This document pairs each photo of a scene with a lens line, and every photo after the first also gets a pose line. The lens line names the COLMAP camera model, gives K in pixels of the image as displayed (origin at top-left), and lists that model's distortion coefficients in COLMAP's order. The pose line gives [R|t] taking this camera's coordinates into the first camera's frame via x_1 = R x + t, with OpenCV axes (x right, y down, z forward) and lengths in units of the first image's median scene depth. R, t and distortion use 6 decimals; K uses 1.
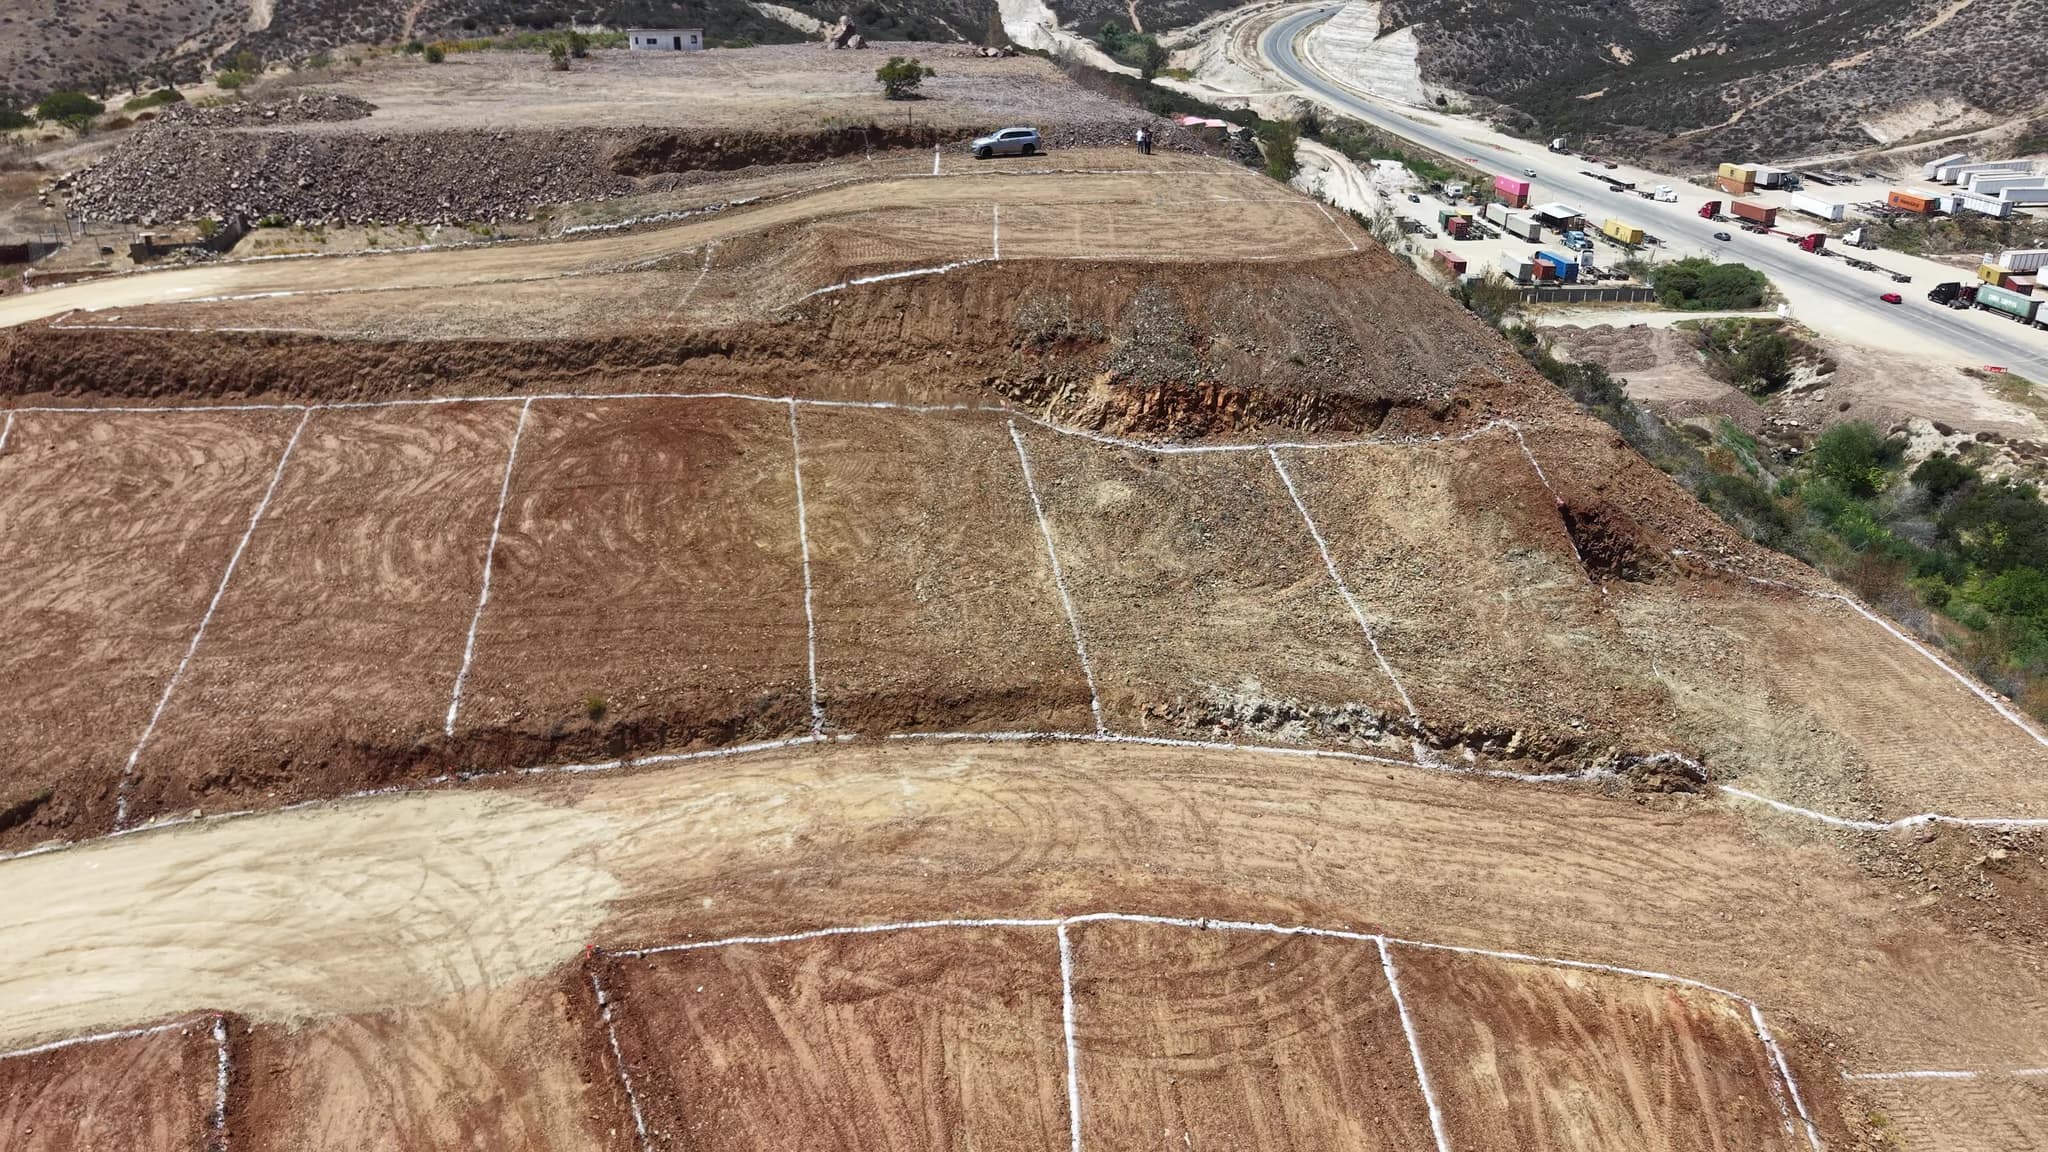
lens RADIAL K [[1467.3, 0, 1011.8], [0, 1467.3, 585.6], [0, 0, 1]] dist [0.020927, -0.026261]
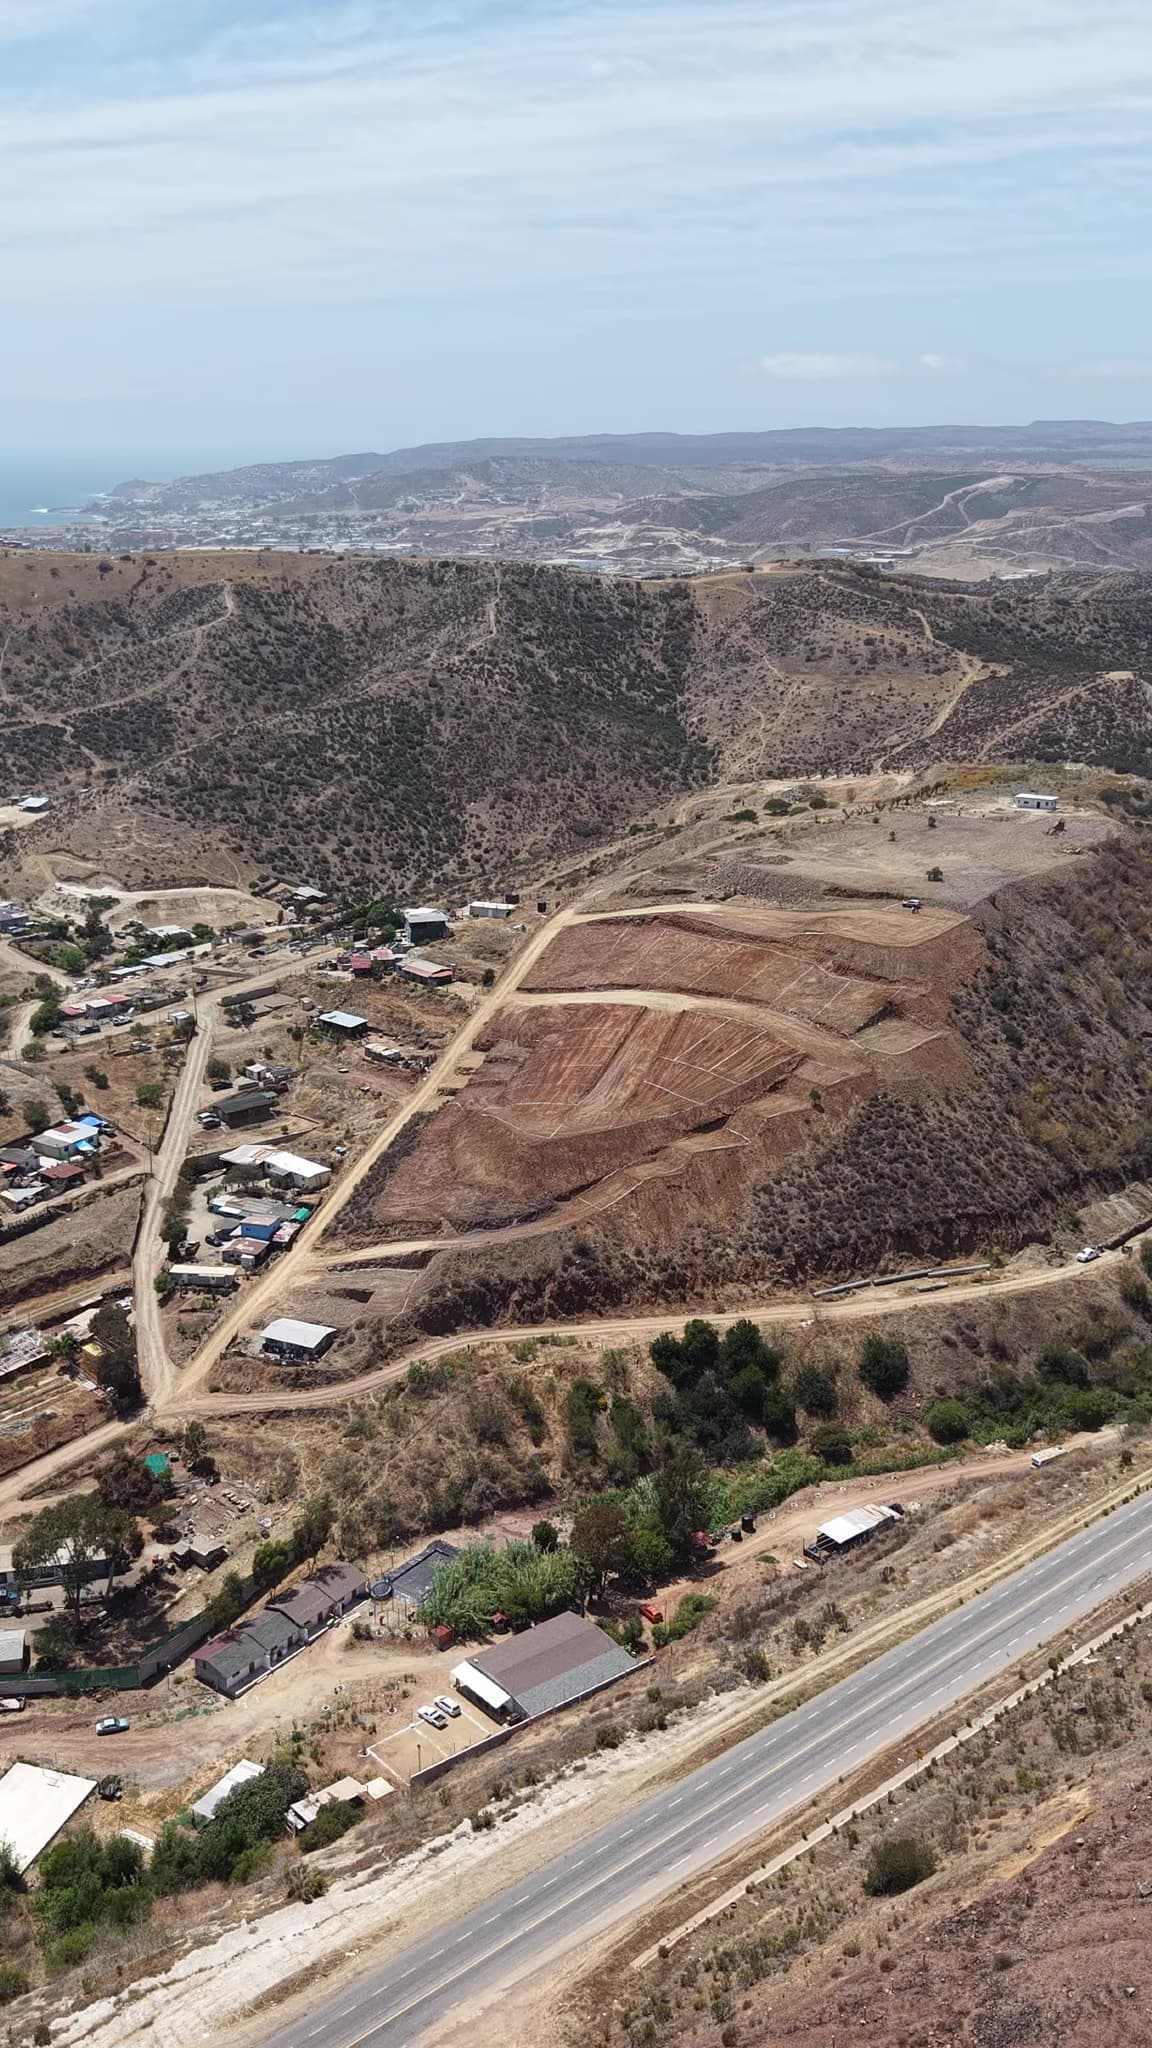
lens RADIAL K [[1910.5, 0, 561.0], [0, 1910.5, 1028.2], [0, 0, 1]] dist [0.195914, -0.675809]
pose [[0.709863, 0.208068, -0.672906, 2.836420], [-0.280551, 0.959839, 0.000831, 0.241964], [0.646054, 0.188194, 0.739728, -3.209695]]
